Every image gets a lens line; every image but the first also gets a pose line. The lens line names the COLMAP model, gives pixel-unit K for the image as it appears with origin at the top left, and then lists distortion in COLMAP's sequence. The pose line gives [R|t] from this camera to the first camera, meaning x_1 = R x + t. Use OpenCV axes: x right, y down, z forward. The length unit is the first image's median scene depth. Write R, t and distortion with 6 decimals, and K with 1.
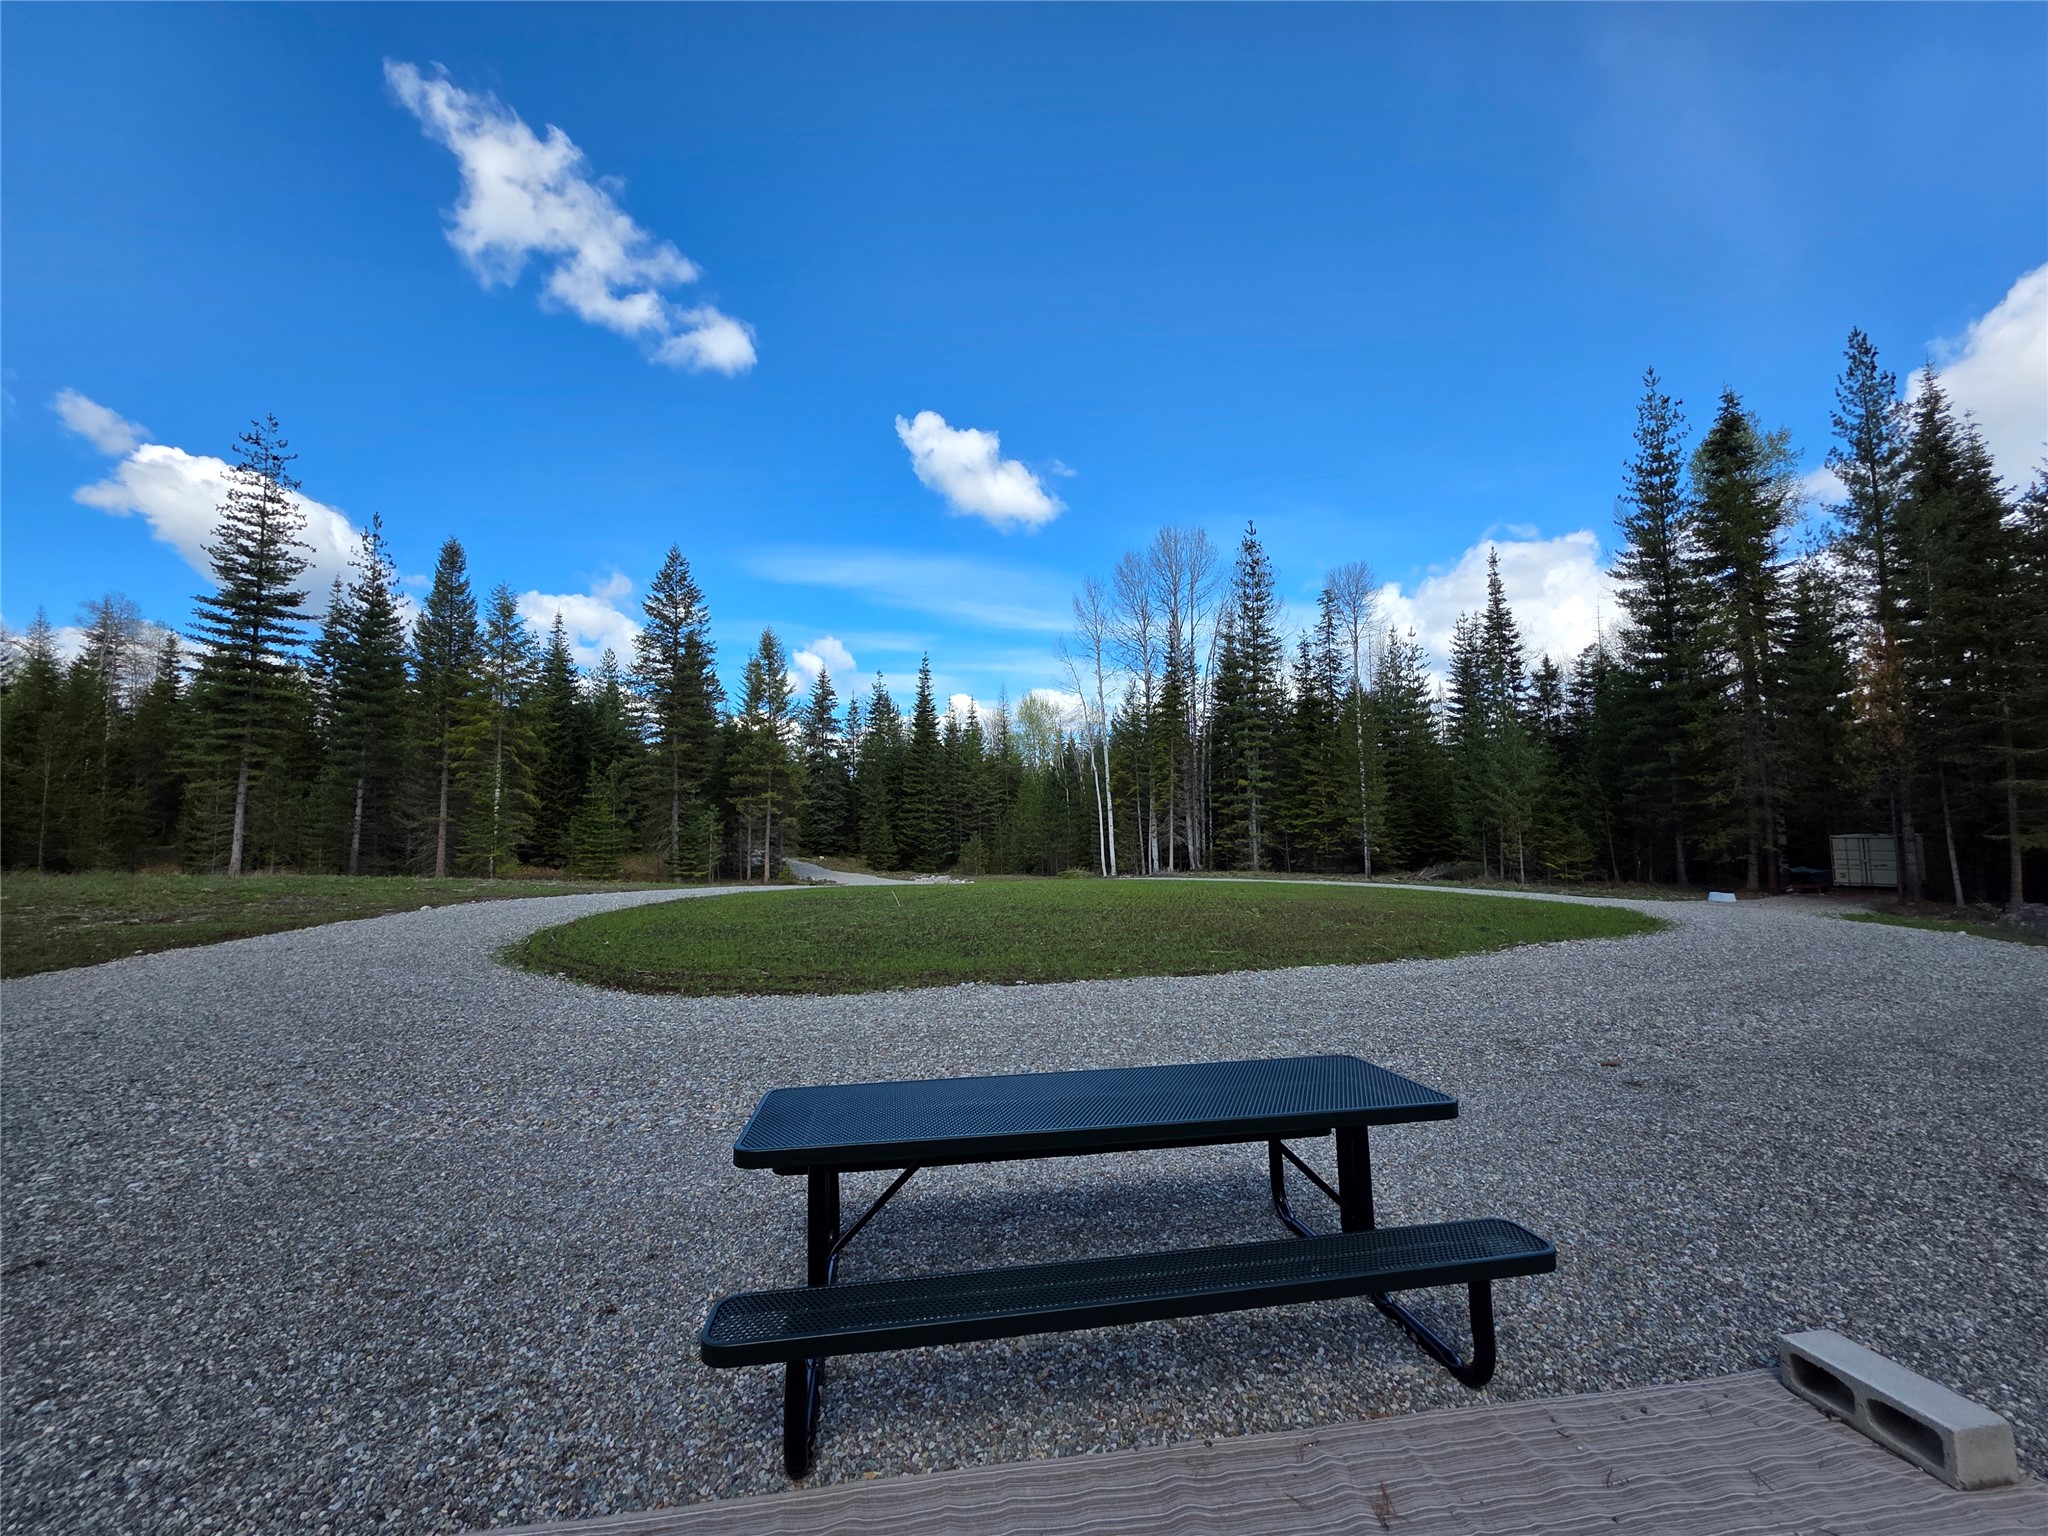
lens RADIAL K [[828.6, 0, 1027.8], [0, 828.6, 760.3], [0, 0, 1]] dist [-0.009374, 0.000014]
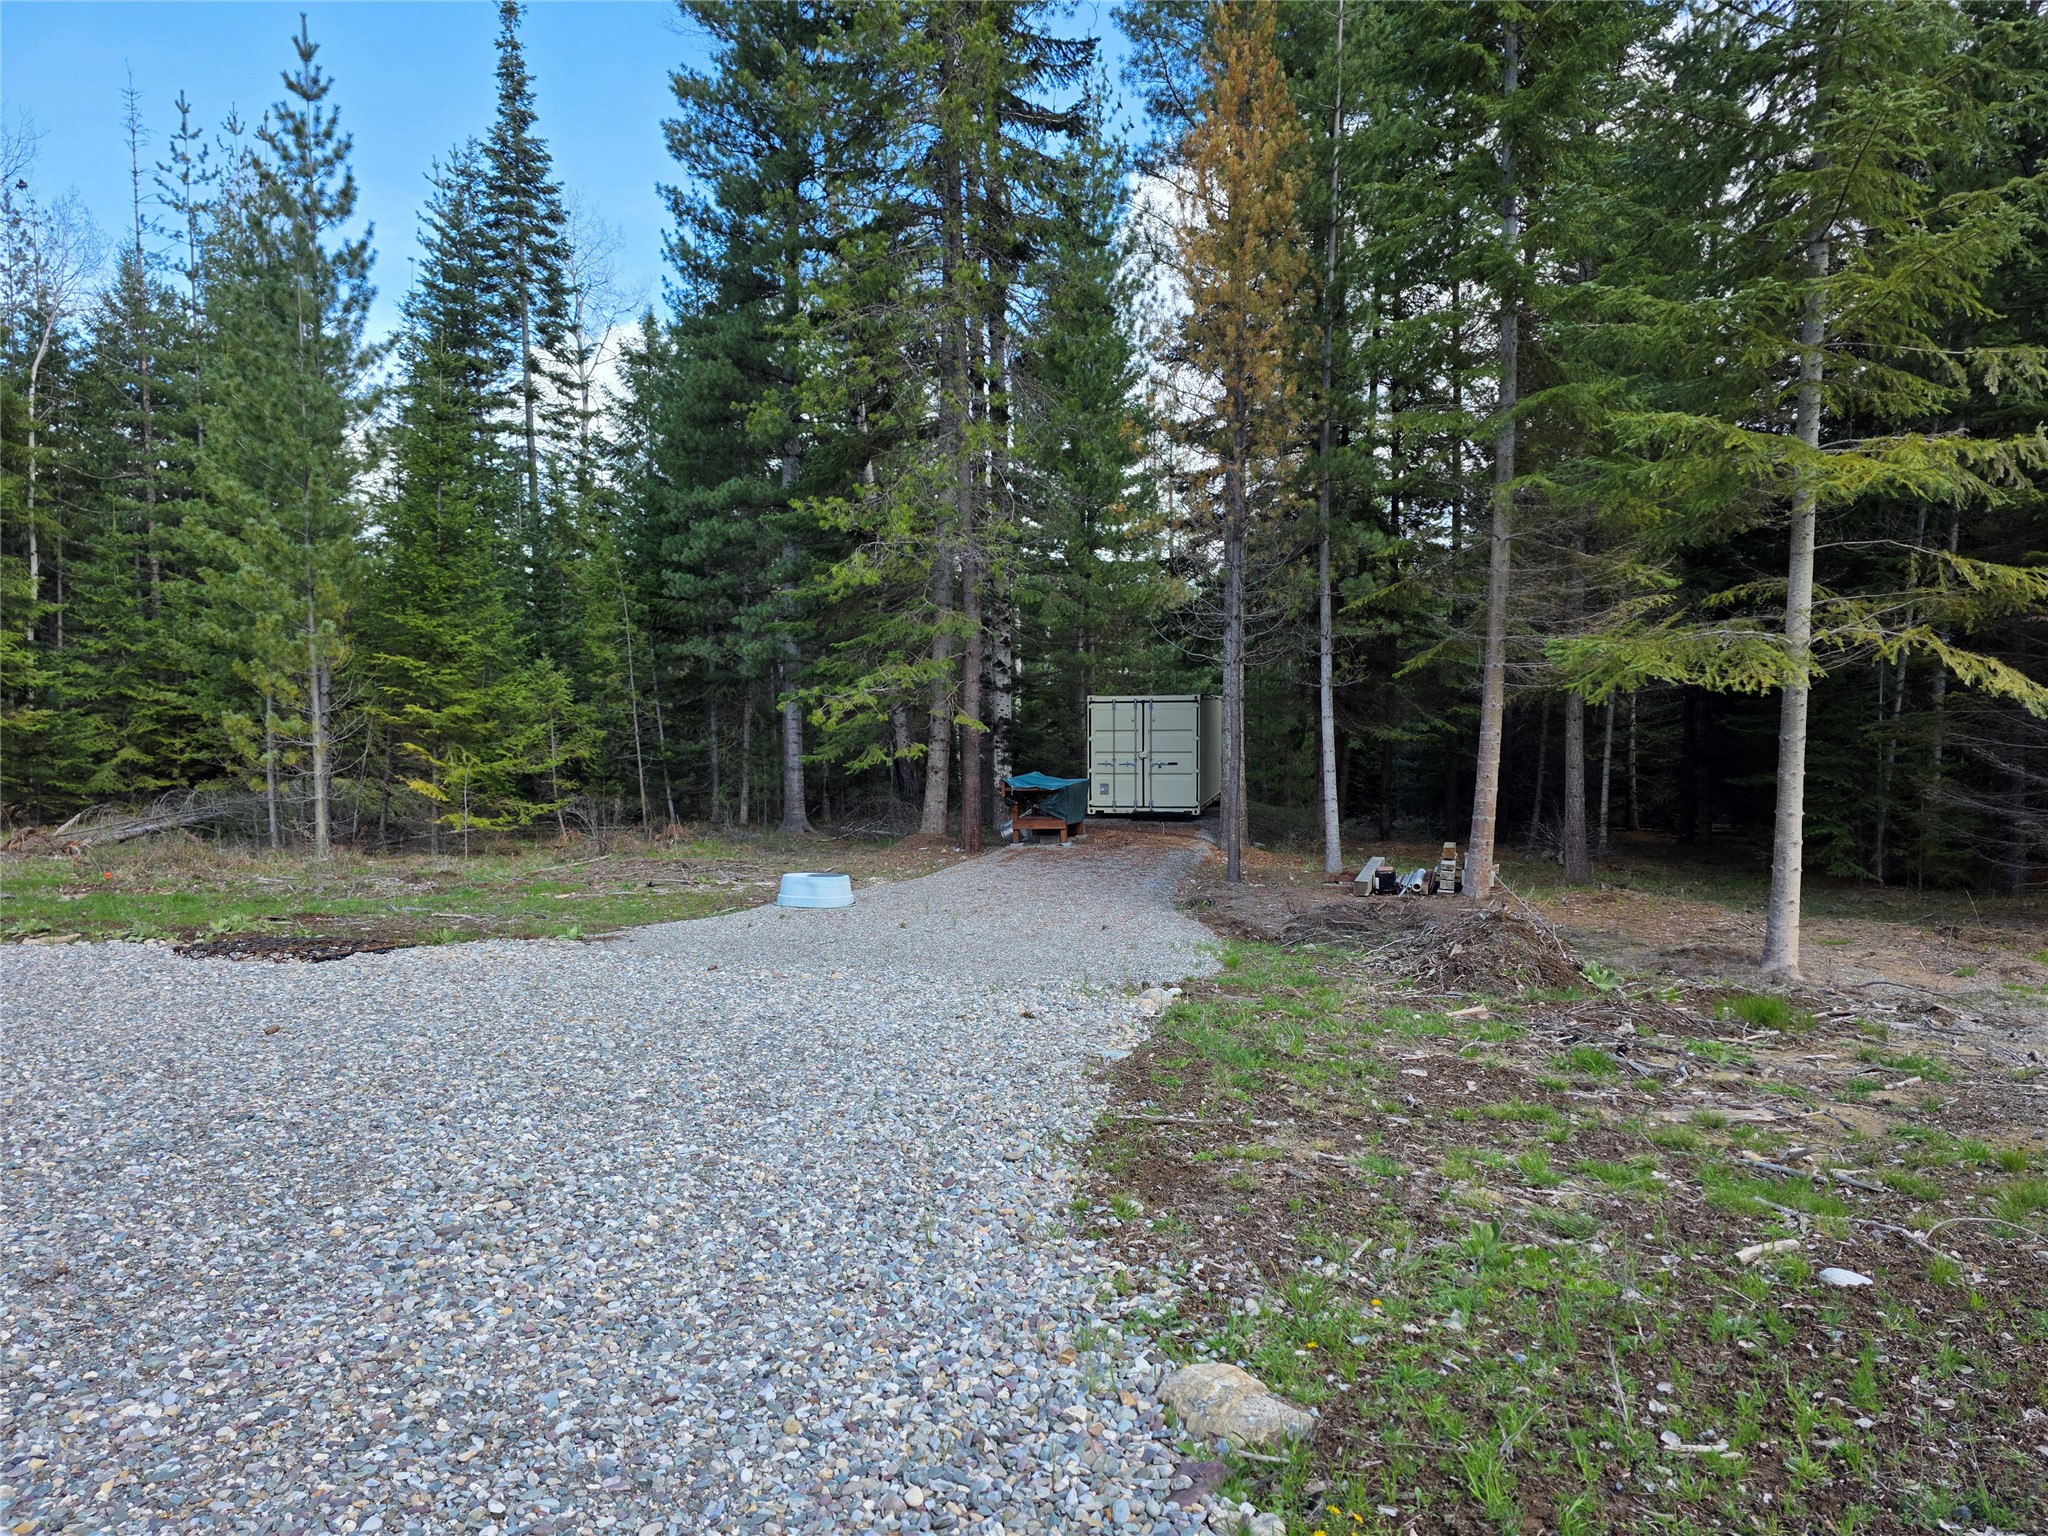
lens RADIAL K [[1322.0, 0, 1024.2], [0, 1322.0, 771.9], [0, 0, 1]] dist [0.011416, 0.000567]
pose [[0.737646, -0.024070, 0.674759, 0.516689], [-0.064964, 0.992198, 0.106412, 0.063245], [-0.672055, -0.122329, 0.730327, 0.546003]]
